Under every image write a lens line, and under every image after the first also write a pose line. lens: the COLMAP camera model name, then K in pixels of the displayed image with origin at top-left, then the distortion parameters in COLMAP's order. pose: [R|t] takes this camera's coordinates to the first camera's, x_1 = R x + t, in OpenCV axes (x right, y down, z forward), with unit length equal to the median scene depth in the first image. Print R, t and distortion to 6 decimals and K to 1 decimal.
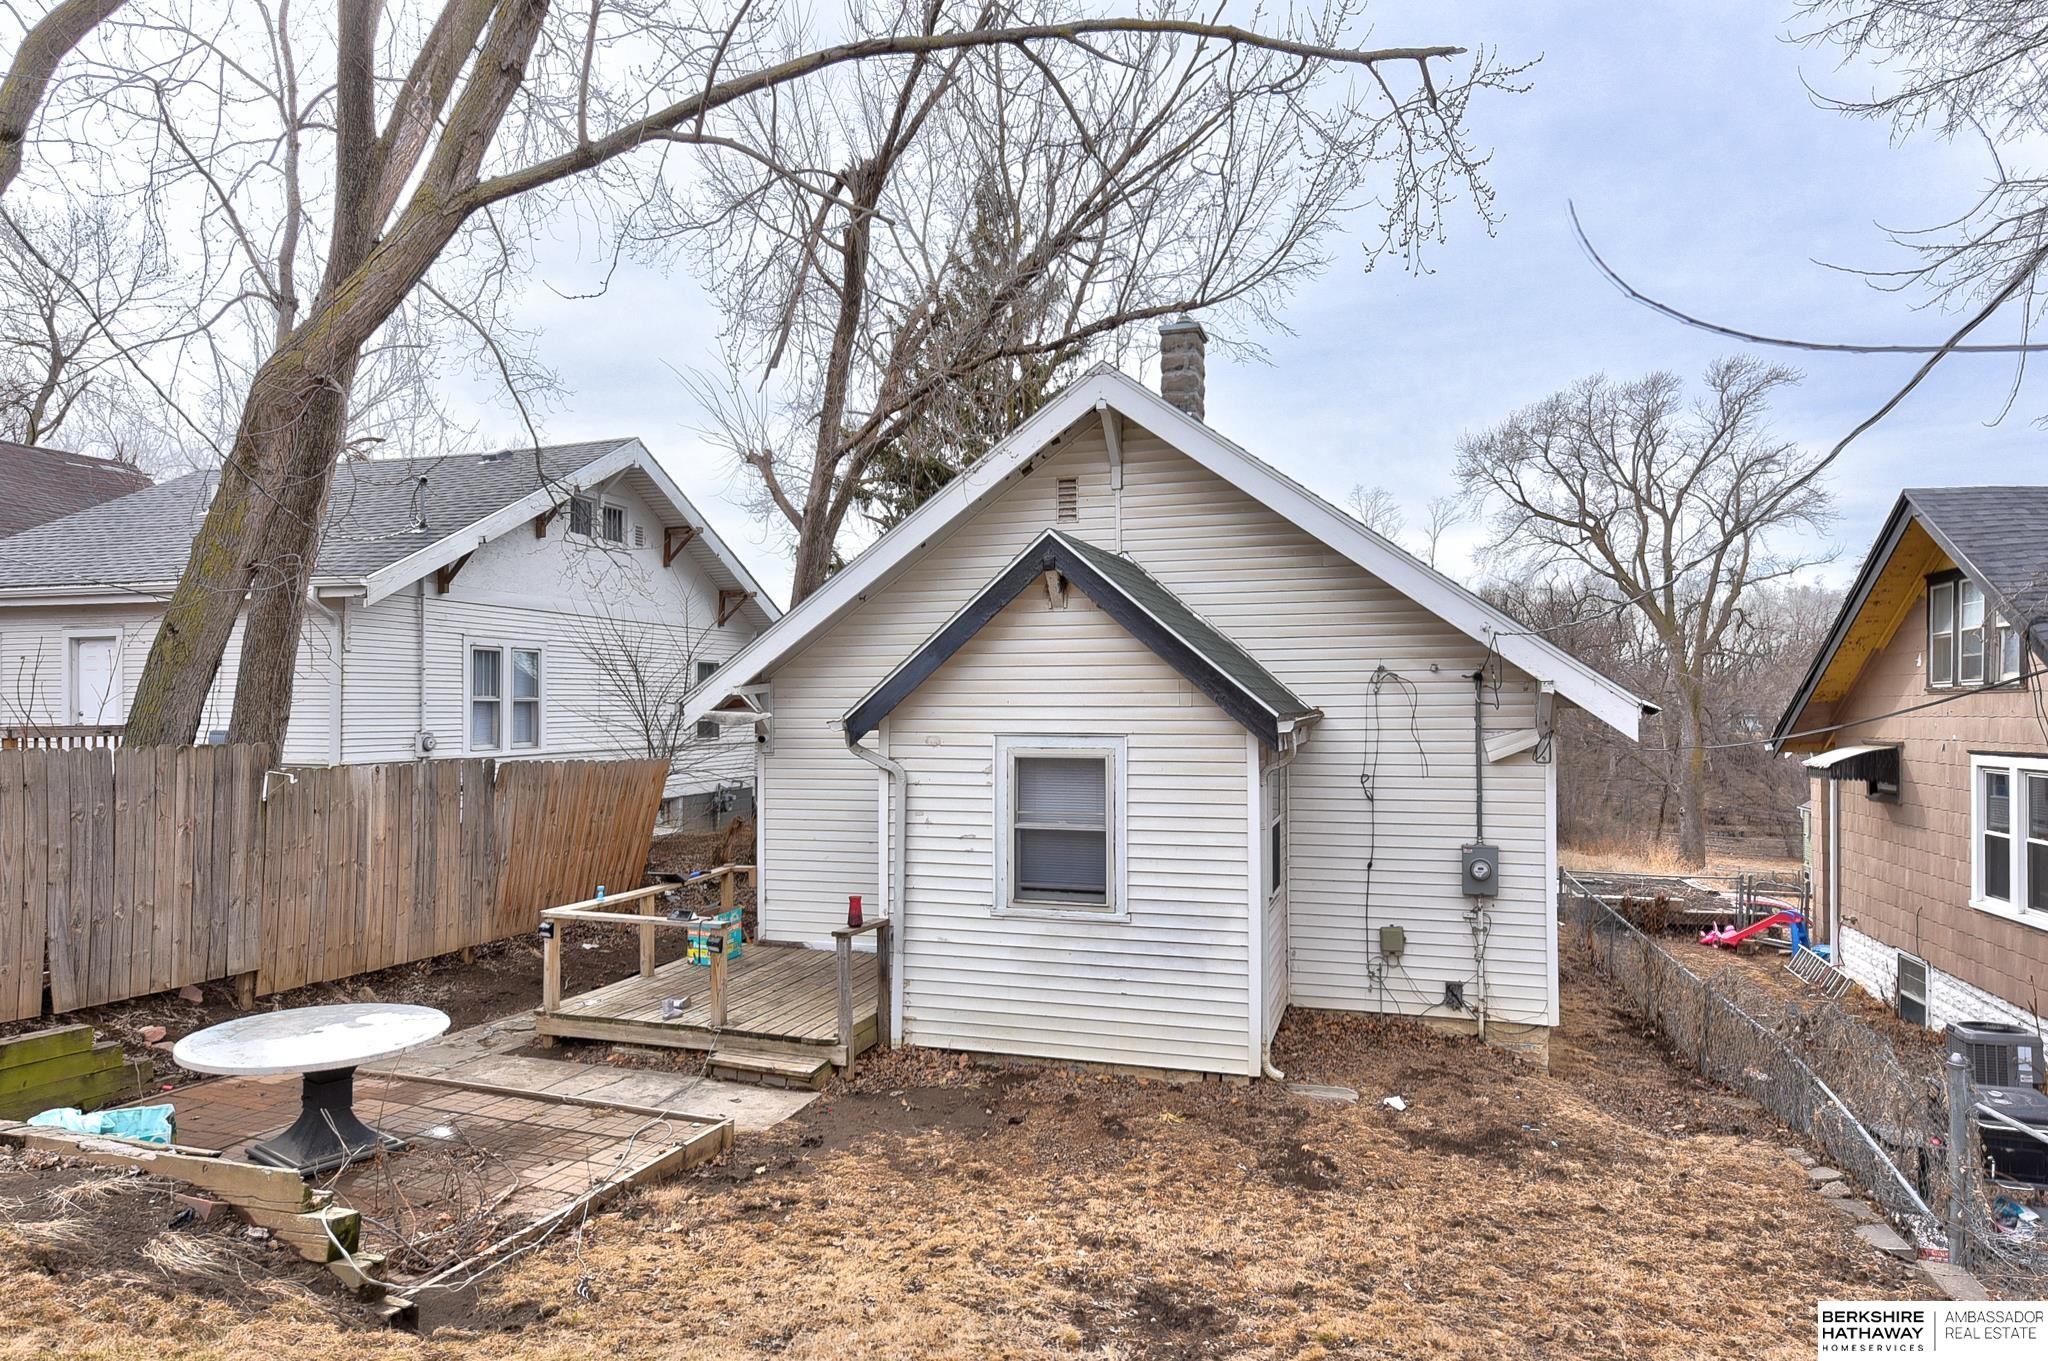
lens RADIAL K [[1286.9, 0, 1028.1], [0, 1286.9, 677.3], [0, 0, 1]] dist [-0.001478, 0.000495]
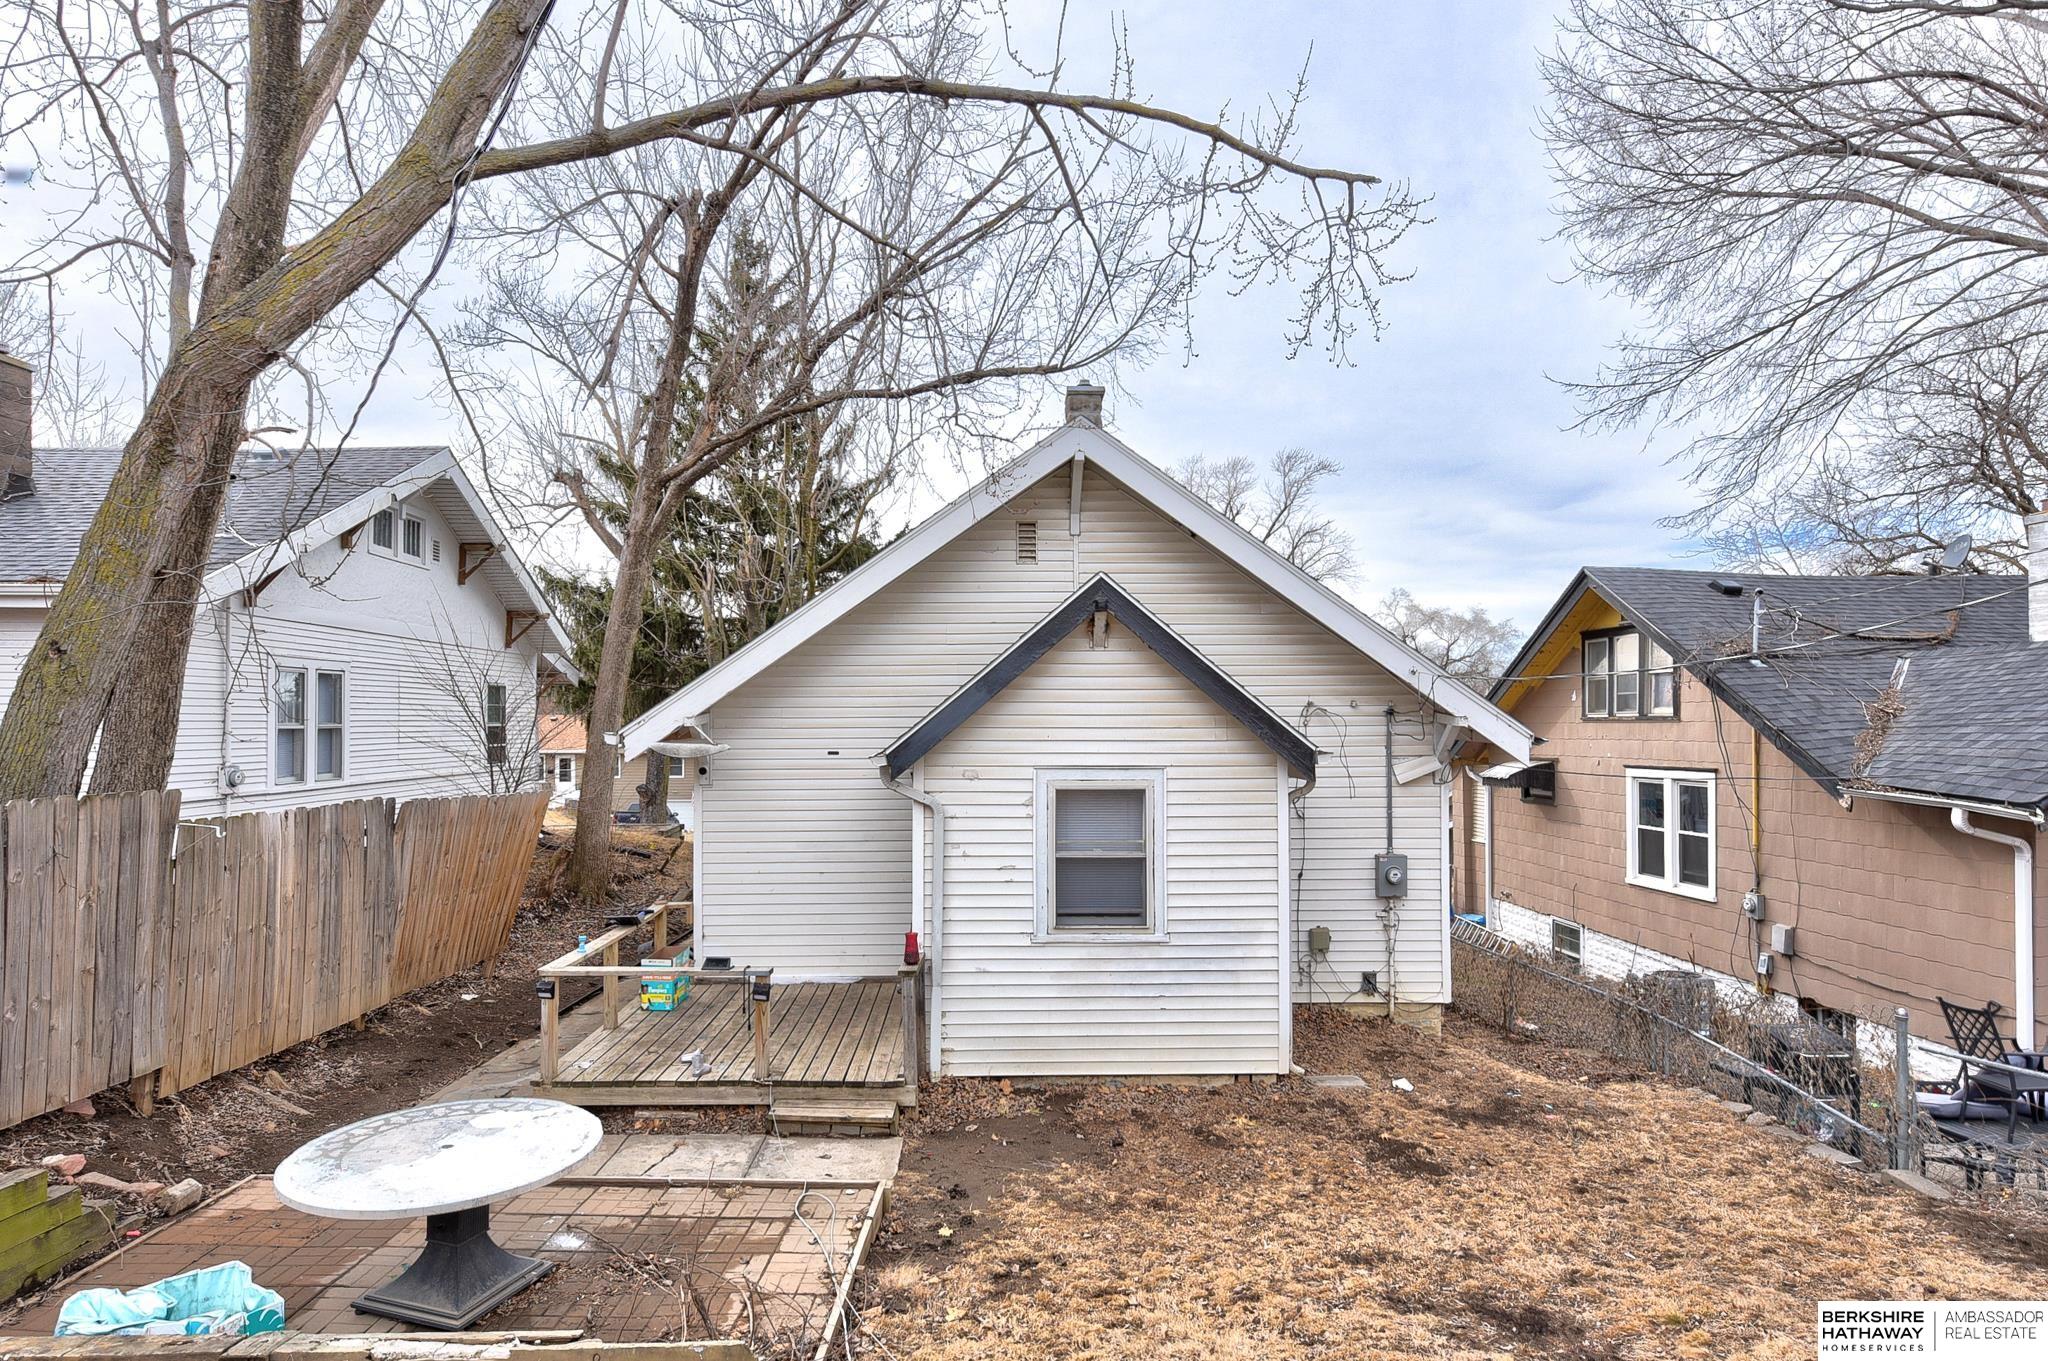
lens RADIAL K [[1136.8, 0, 1018.6], [0, 1136.8, 690.6], [0, 0, 1]] dist [-0.003092, -0.002255]
pose [[0.941359, 0.009095, 0.337283, -0.333264], [-0.007738, 0.999956, -0.005367, -0.012079], [-0.337317, 0.002442, 0.941388, 0.137340]]
